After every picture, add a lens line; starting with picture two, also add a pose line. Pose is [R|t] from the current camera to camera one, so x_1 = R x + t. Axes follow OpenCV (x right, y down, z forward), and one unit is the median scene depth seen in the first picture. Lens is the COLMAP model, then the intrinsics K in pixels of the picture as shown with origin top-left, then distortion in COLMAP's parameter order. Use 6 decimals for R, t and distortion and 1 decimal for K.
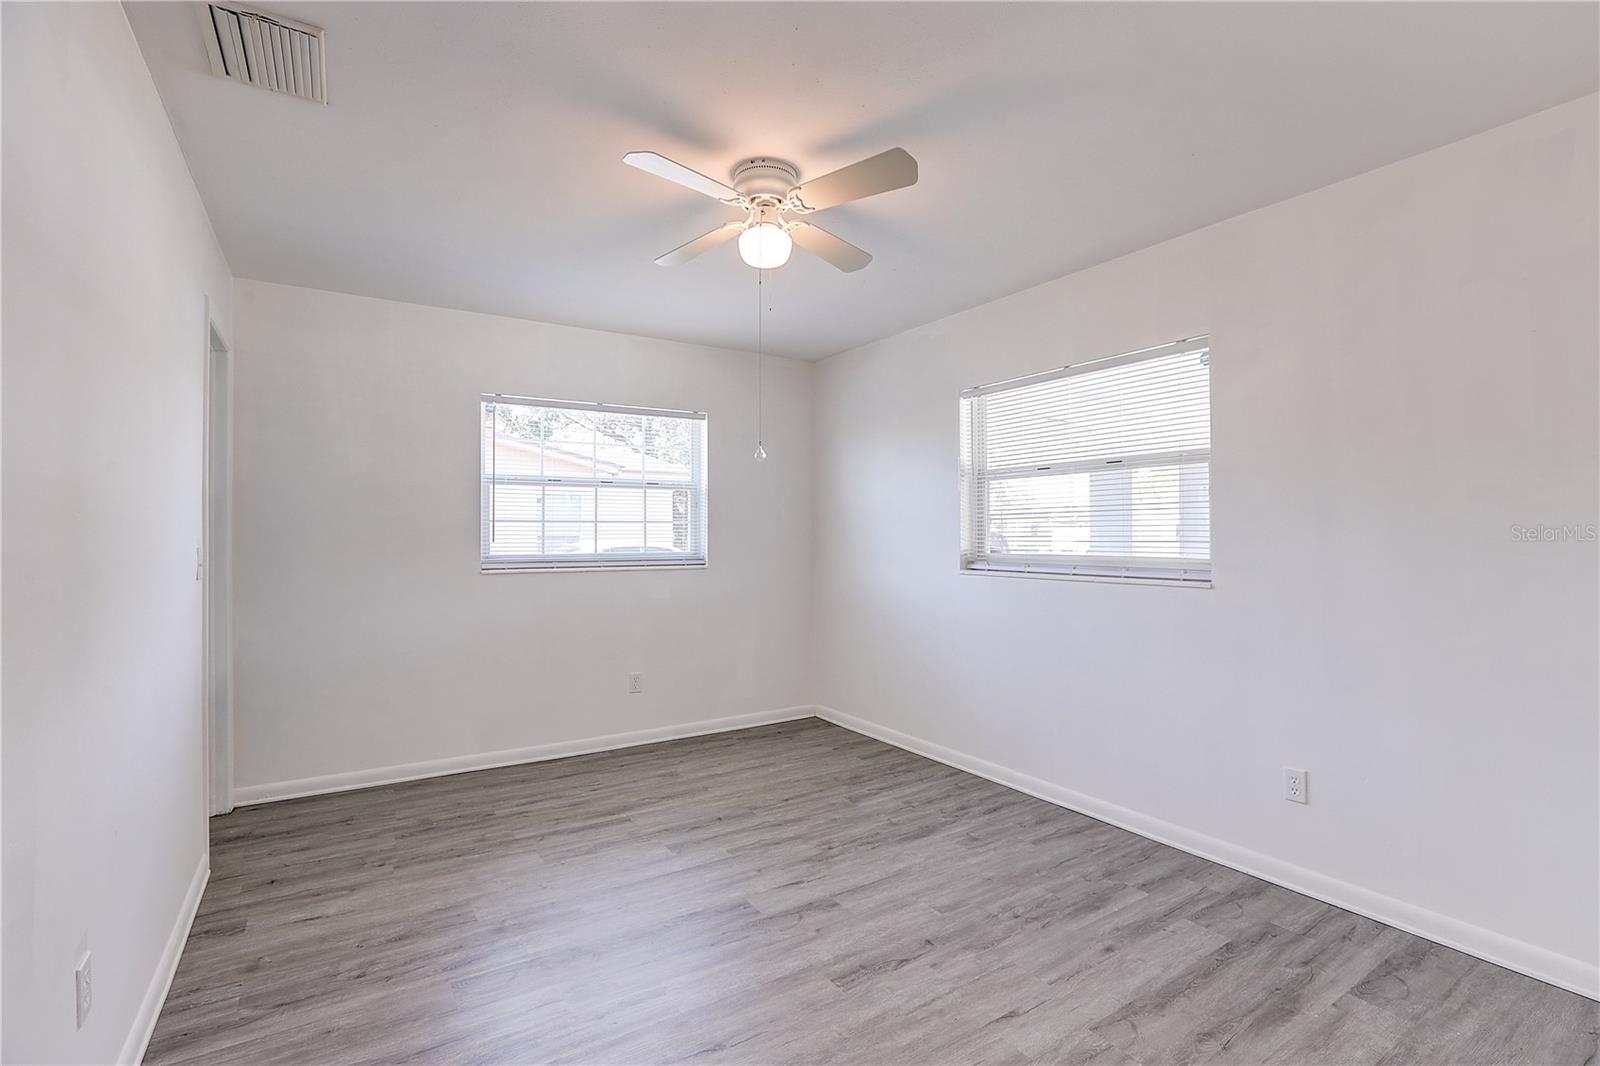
lens RADIAL K [[733.5, 0, 794.5], [0, 733.5, 532.5], [0, 0, 1]] dist [-0.044516, 0.014327]
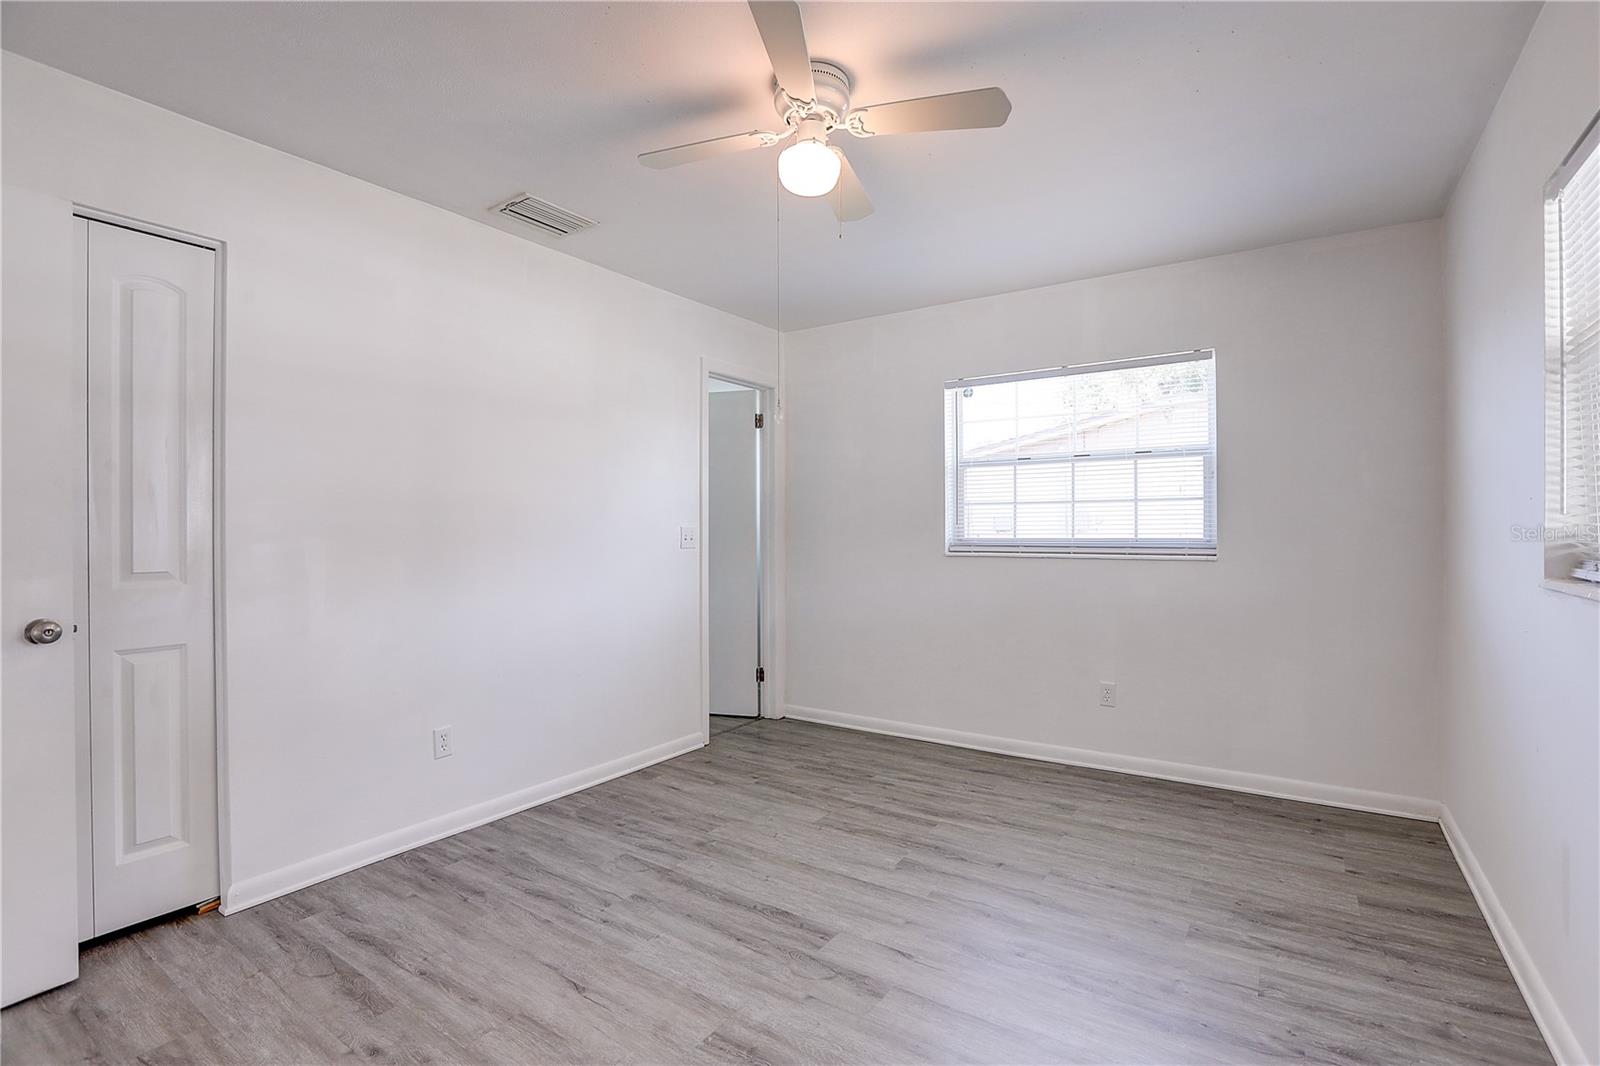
lens RADIAL K [[733.5, 0, 803.3], [0, 733.5, 529.2], [0, 0, 1]] dist [-0.044516, 0.014327]
pose [[0.392410, -0.002355, -0.919788, 0.718186], [0.007586, 0.999971, 0.000676, 0.025381], [0.919759, -0.007243, 0.392416, 0.635571]]
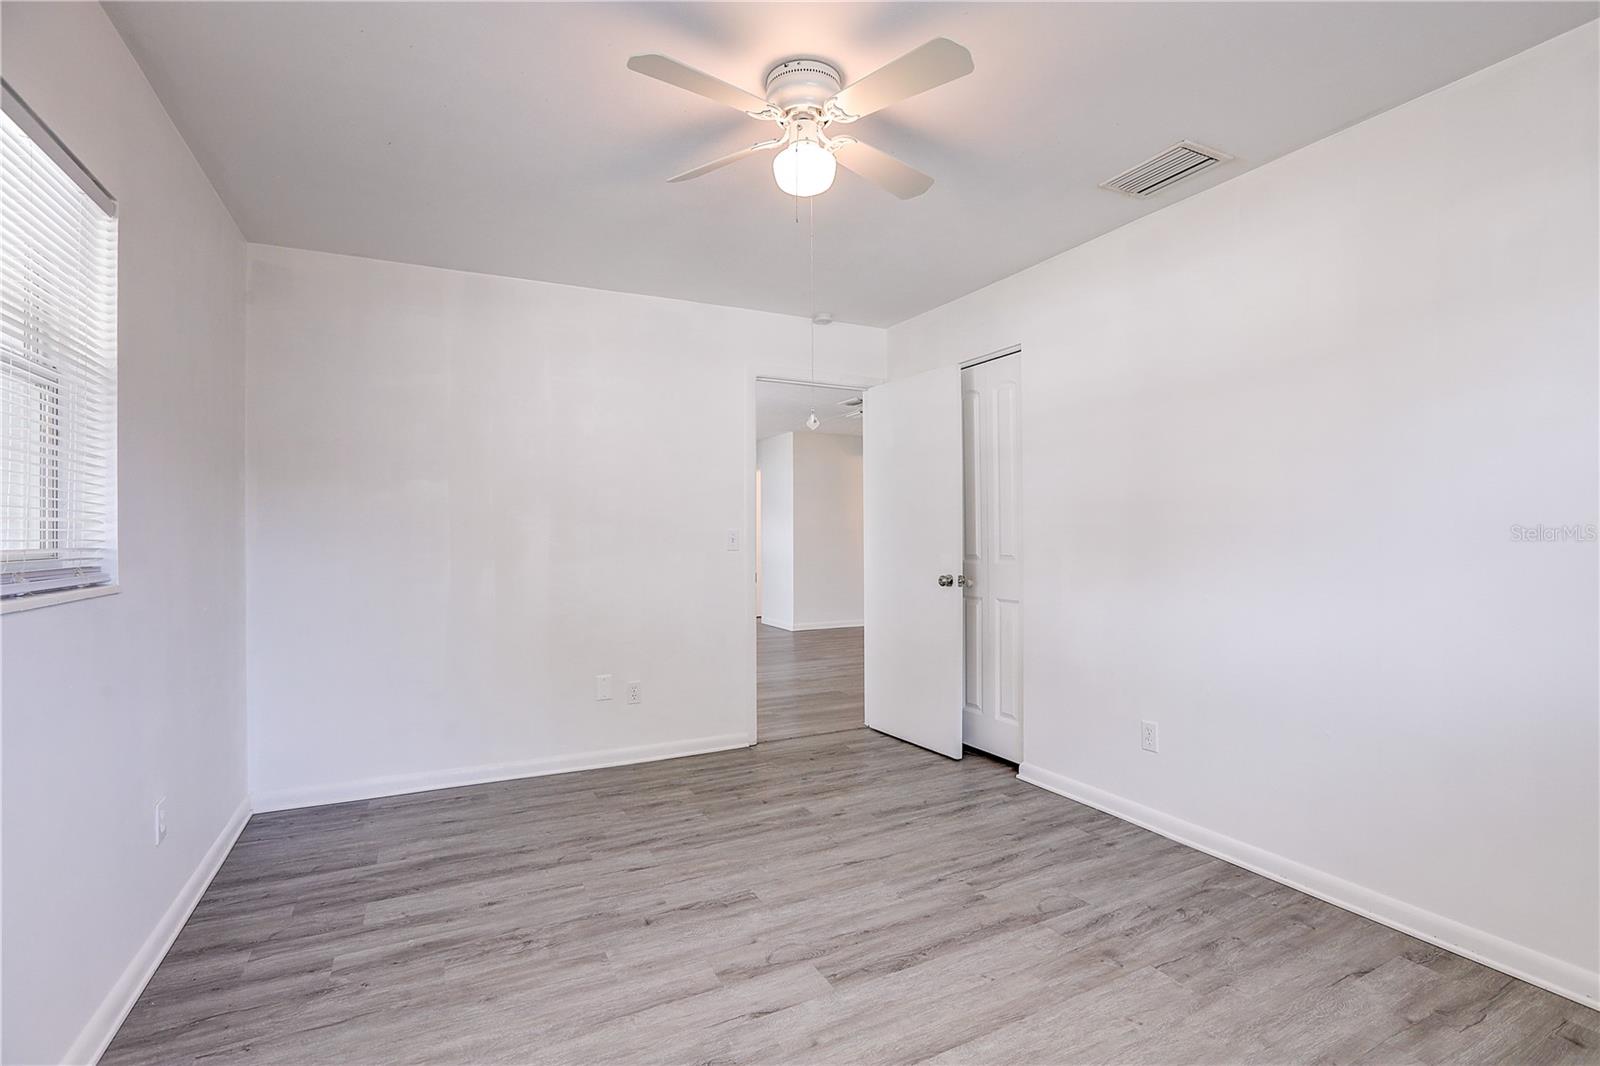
lens RADIAL K [[733.5, 0, 796.3], [0, 733.5, 524.5], [0, 0, 1]] dist [-0.044516, 0.014327]
pose [[-0.995277, 0.007372, 0.096795, -0.106146], [0.005550, 0.999803, -0.019080, 0.035485], [-0.096916, -0.018453, -0.995121, 1.788418]]
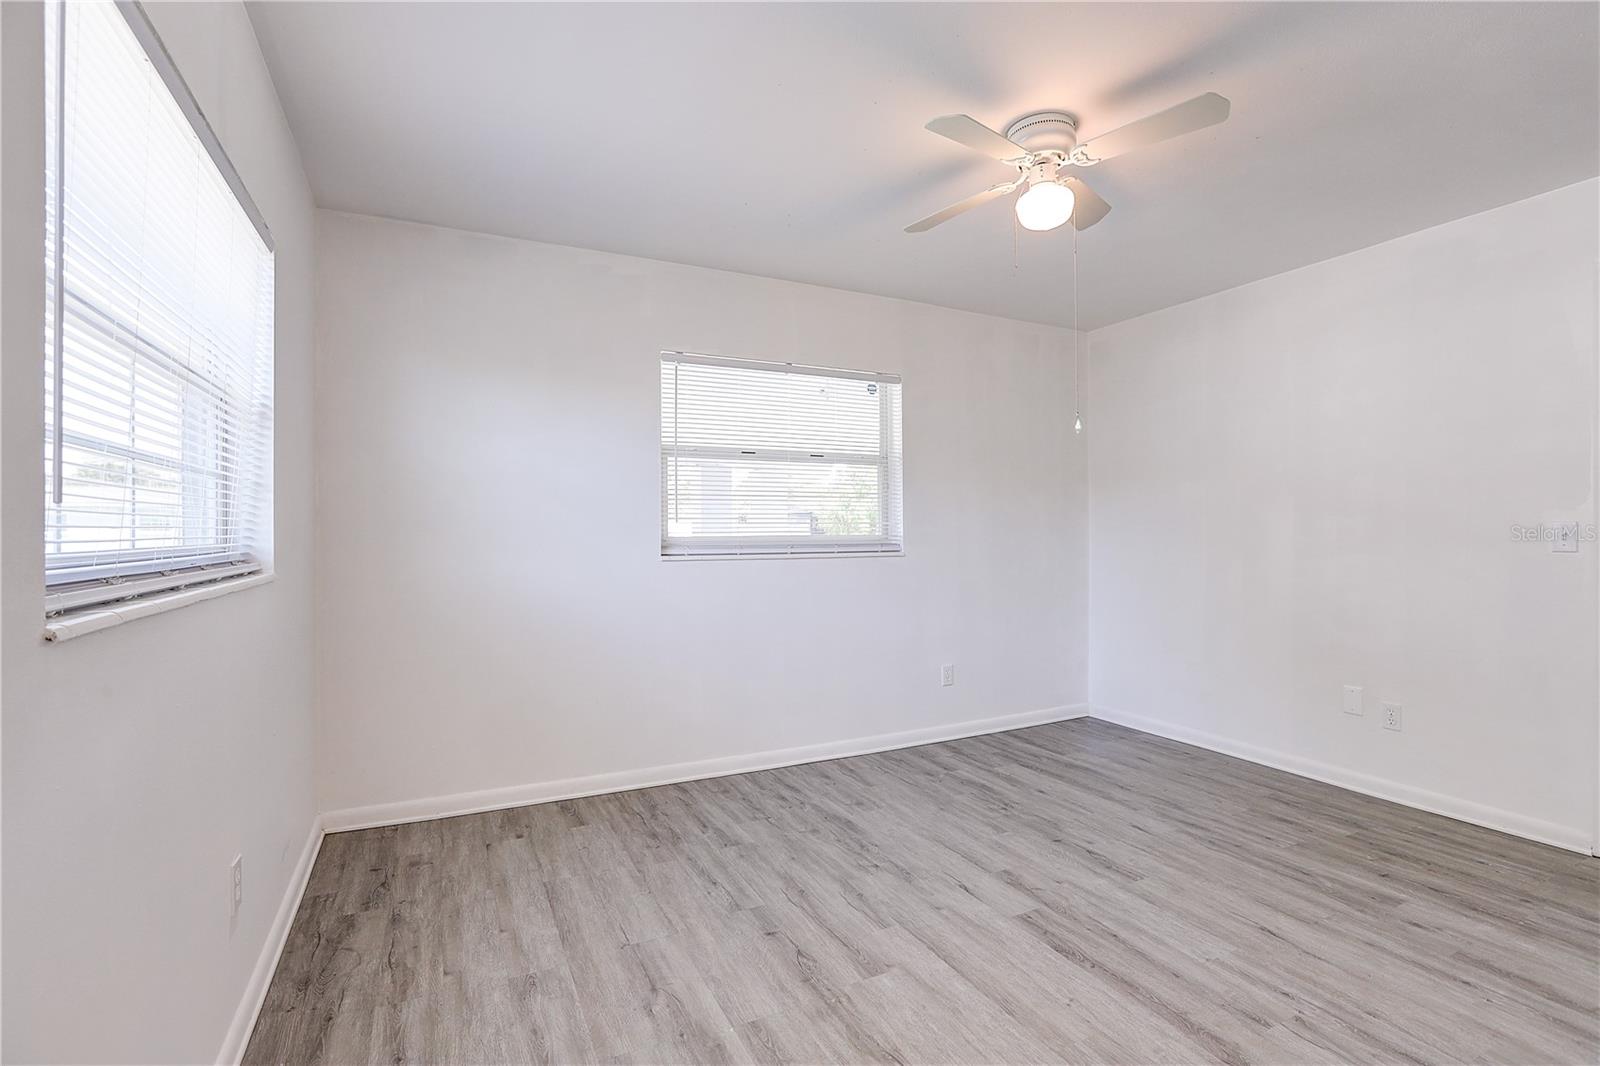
lens RADIAL K [[733.5, 0, 809.5], [0, 733.5, 527.2], [0, 0, 1]] dist [-0.044516, 0.014327]
pose [[0.097917, 0.008870, 0.995155, -0.988454], [-0.003548, 0.999957, -0.008564, 0.037666], [-0.995188, -0.002692, 0.097945, 1.175695]]
